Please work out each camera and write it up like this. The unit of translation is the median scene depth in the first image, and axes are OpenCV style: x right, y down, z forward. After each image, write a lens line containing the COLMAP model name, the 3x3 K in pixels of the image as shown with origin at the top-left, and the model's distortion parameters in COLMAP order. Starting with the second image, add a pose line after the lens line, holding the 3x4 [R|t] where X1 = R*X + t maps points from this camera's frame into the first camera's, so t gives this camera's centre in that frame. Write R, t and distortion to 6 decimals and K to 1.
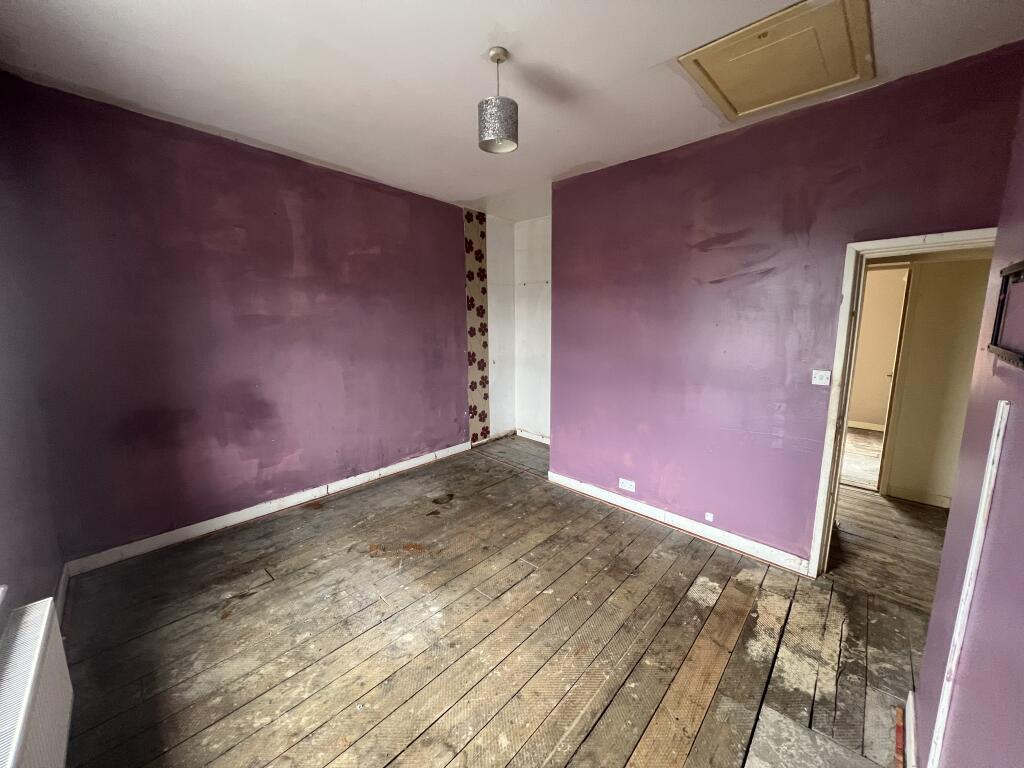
lens RADIAL K [[412.9, 0, 507.8], [0, 412.9, 384.5], [0, 0, 1]] dist [0.002150, 0.000340]
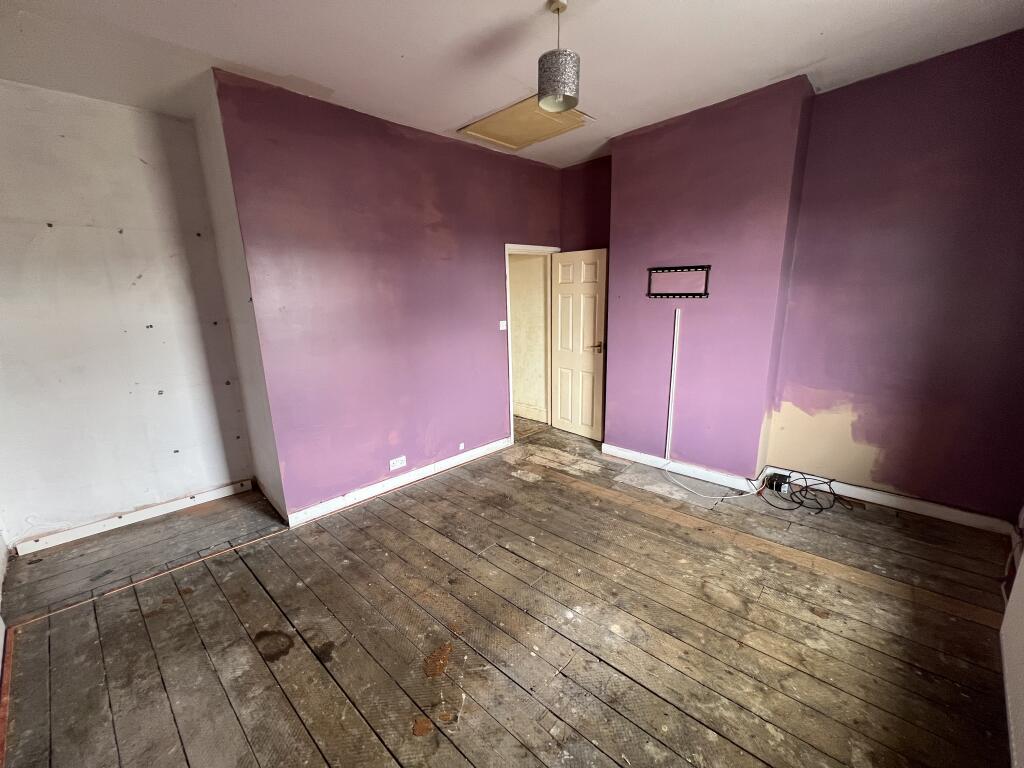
lens RADIAL K [[412.9, 0, 508.2], [0, 412.9, 384.8], [0, 0, 1]] dist [0.002150, 0.000340]
pose [[0.002228, -0.219117, 0.975696, -0.898598], [0.183235, 0.959269, 0.215009, -0.139176], [-0.983067, 0.178302, 0.042287, 0.961992]]
